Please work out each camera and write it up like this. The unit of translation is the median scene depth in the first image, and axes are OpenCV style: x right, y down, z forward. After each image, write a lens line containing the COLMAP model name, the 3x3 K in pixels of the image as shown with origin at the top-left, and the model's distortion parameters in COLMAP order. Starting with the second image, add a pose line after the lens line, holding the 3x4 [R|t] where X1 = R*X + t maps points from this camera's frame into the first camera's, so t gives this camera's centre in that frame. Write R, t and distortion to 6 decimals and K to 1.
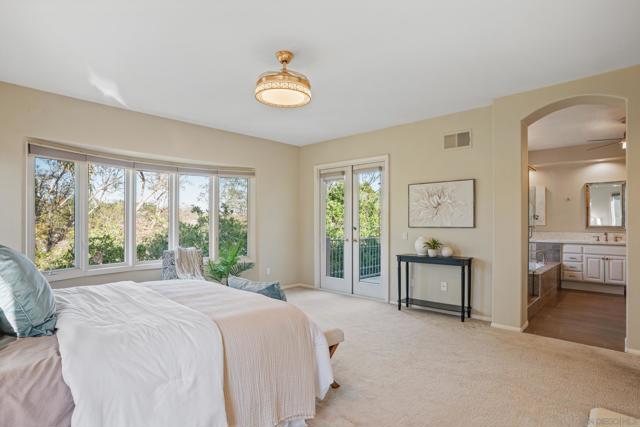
lens RADIAL K [[334.6, 0, 320.0], [0, 334.6, 213.5], [0, 0, 1]] dist [-0.034685, 0.001390]
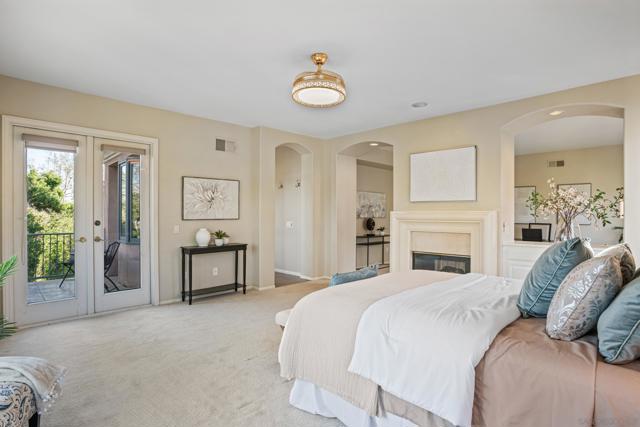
lens RADIAL K [[334.6, 0, 320.0], [0, 334.6, 213.5], [0, 0, 1]] dist [-0.034685, 0.001390]
pose [[0.046626, 0.006885, 0.998889, -0.753656], [-0.024600, 0.999681, -0.005742, 0.019723], [-0.998609, -0.024305, 0.046780, 0.605638]]
